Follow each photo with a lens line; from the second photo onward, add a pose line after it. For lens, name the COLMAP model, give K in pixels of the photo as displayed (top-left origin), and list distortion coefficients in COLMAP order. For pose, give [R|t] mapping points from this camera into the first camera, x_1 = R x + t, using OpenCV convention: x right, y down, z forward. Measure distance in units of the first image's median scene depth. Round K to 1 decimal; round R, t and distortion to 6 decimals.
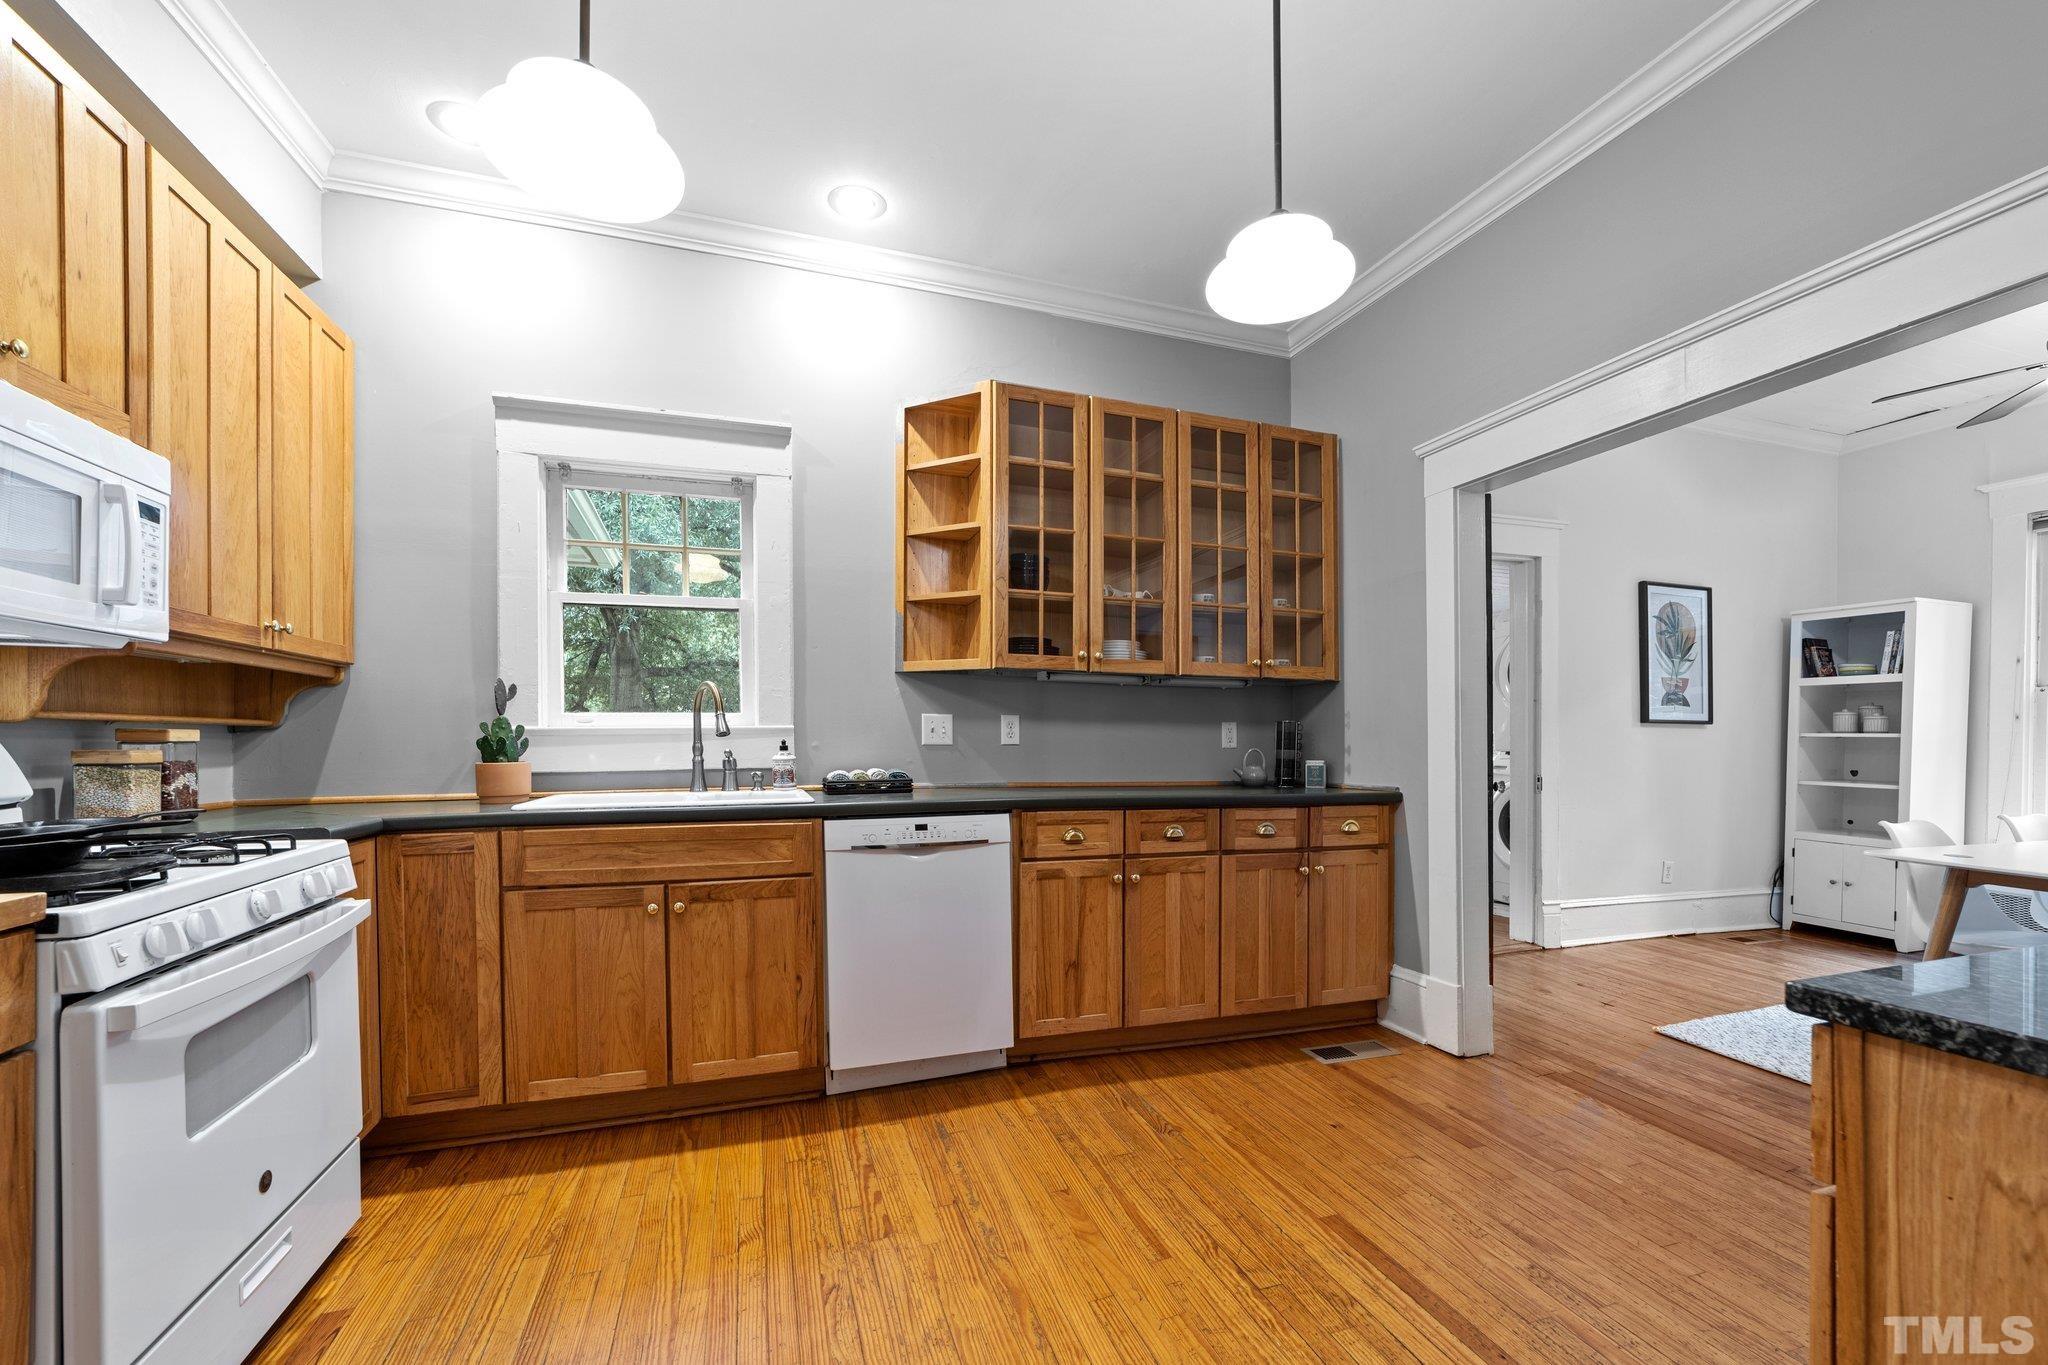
lens RADIAL K [[805.2, 0, 1020.0], [0, 805.2, 730.1], [0, 0, 1]] dist [0.000659, 0.000168]
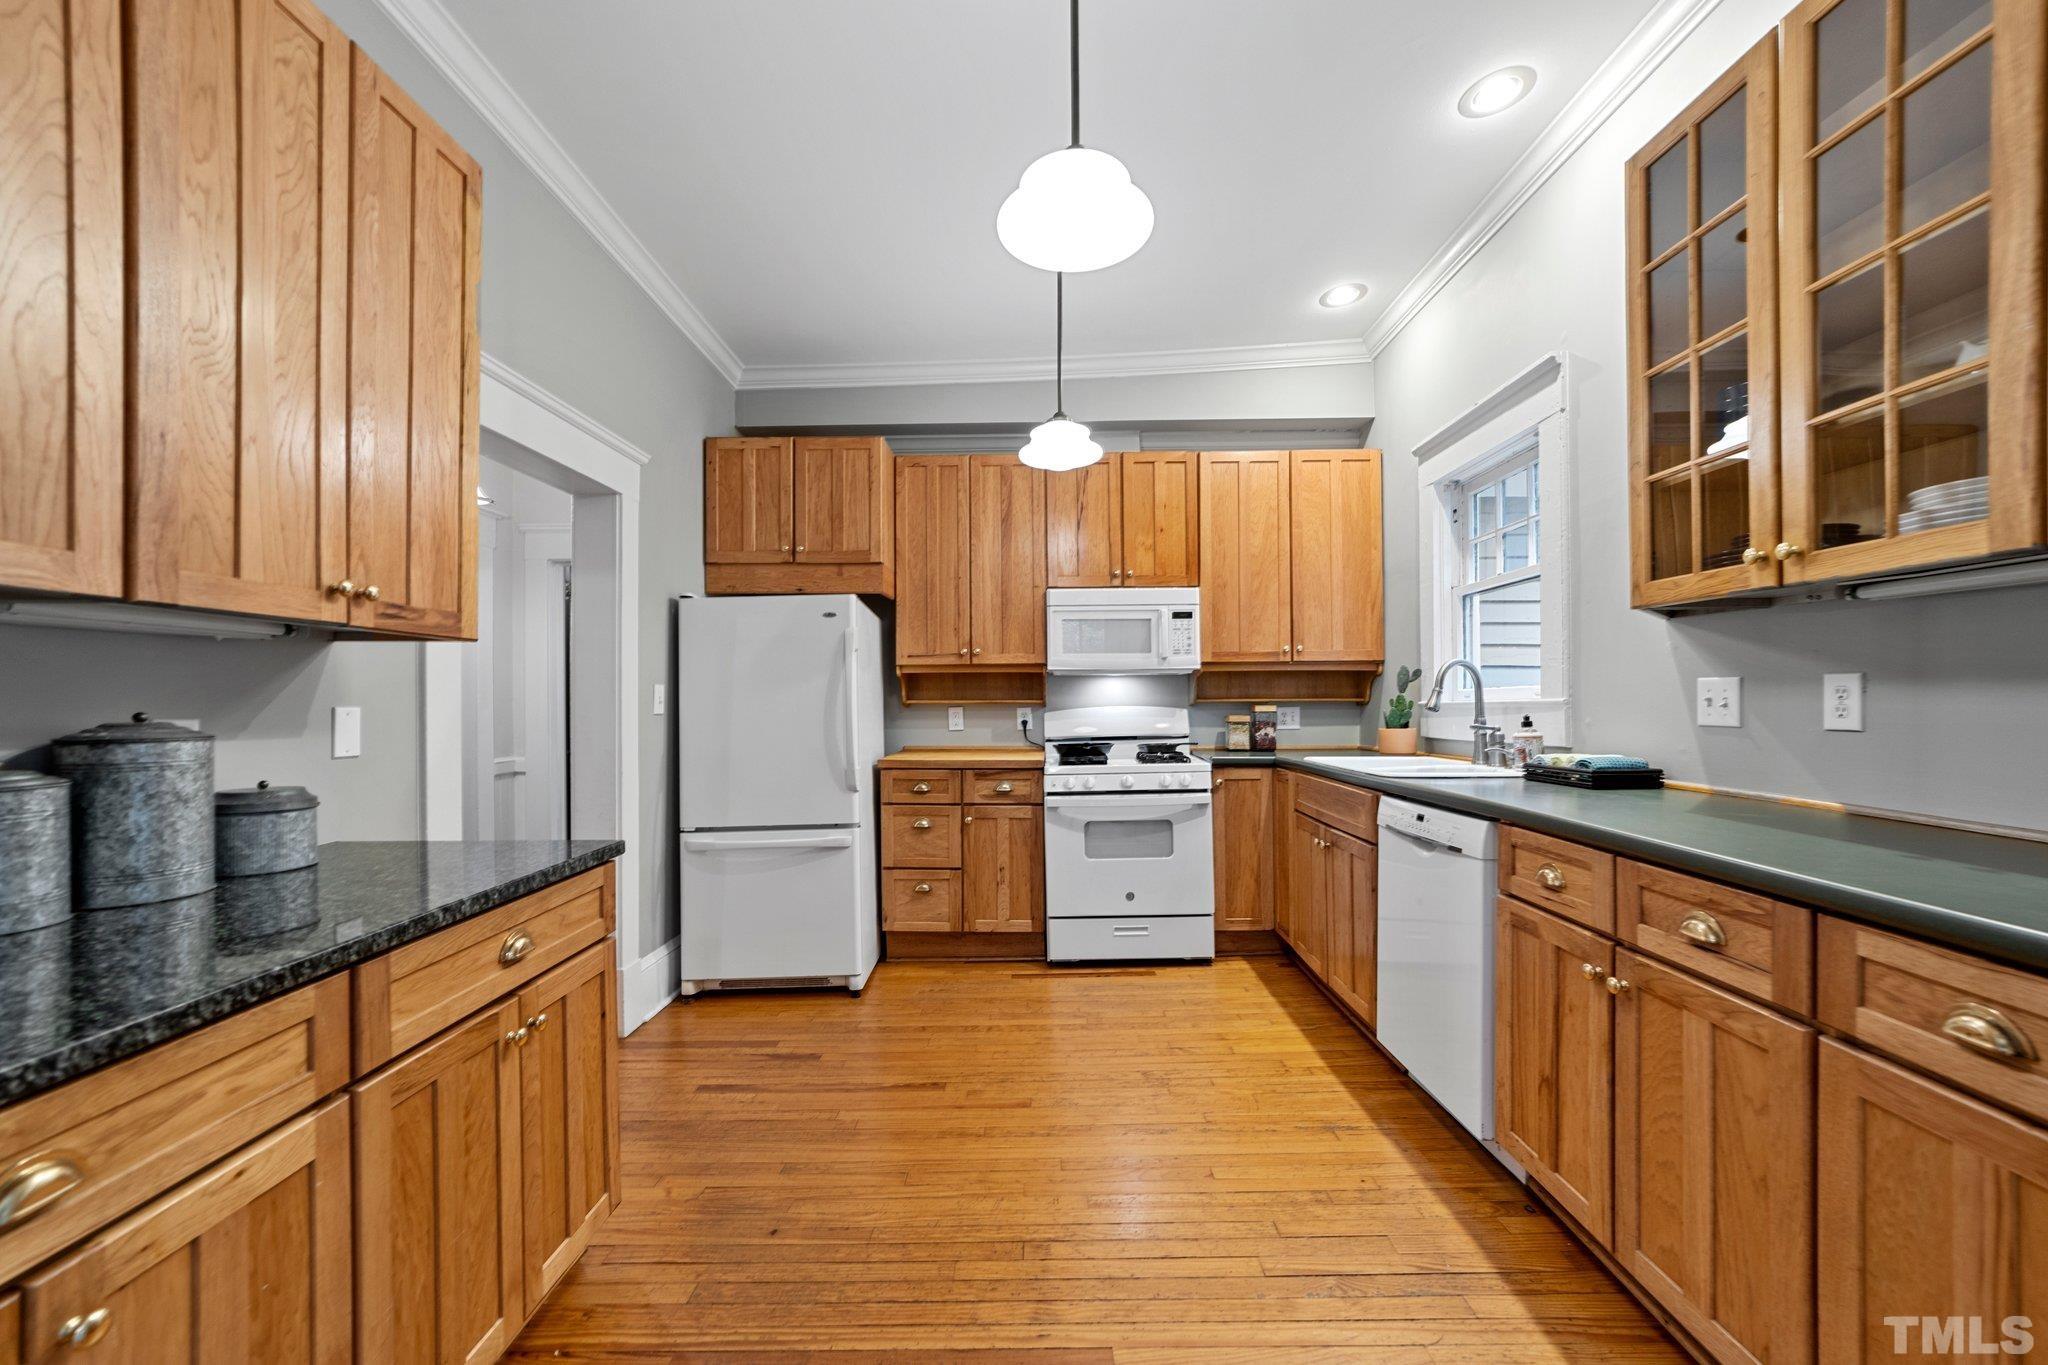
lens RADIAL K [[781.8, 0, 1024.0], [0, 781.8, 682.5], [0, 0, 1]] dist [0.000514, 0.000091]
pose [[-0.320632, -0.022231, -0.946943, 0.533576], [0.017025, 0.999428, -0.029227, -0.006071], [0.947051, -0.025493, -0.320070, 0.557228]]
